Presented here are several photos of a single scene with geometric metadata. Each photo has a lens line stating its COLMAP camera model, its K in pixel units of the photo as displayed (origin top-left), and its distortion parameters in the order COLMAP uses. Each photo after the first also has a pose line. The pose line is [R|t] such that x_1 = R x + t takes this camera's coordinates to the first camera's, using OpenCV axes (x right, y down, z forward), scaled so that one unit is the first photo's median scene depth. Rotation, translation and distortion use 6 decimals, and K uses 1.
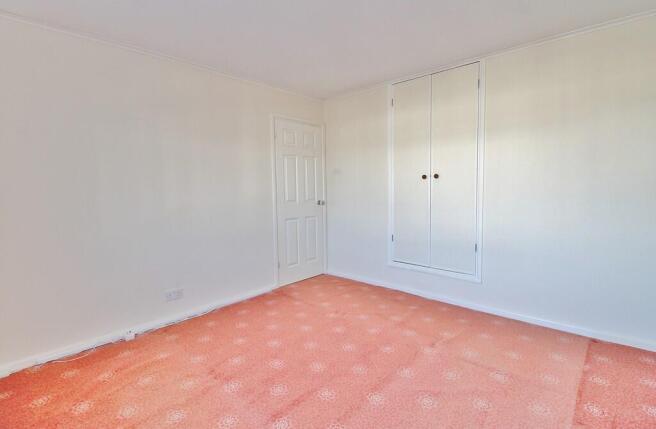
lens RADIAL K [[308.4, 0, 327.9], [0, 308.4, 215.1], [0, 0, 1]] dist [-0.017698, -0.002922]
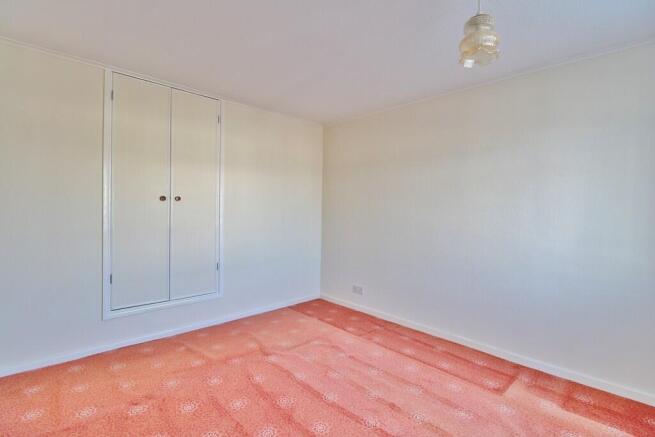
lens RADIAL K [[304.9, 0, 326.2], [0, 304.9, 217.9], [0, 0, 1]] dist [-0.002763, 0.000037]
pose [[0.068305, -0.010463, 0.997610, -0.548824], [0.075016, 0.997168, 0.005322, -0.040354], [-0.994840, 0.074474, 0.068896, 0.507888]]
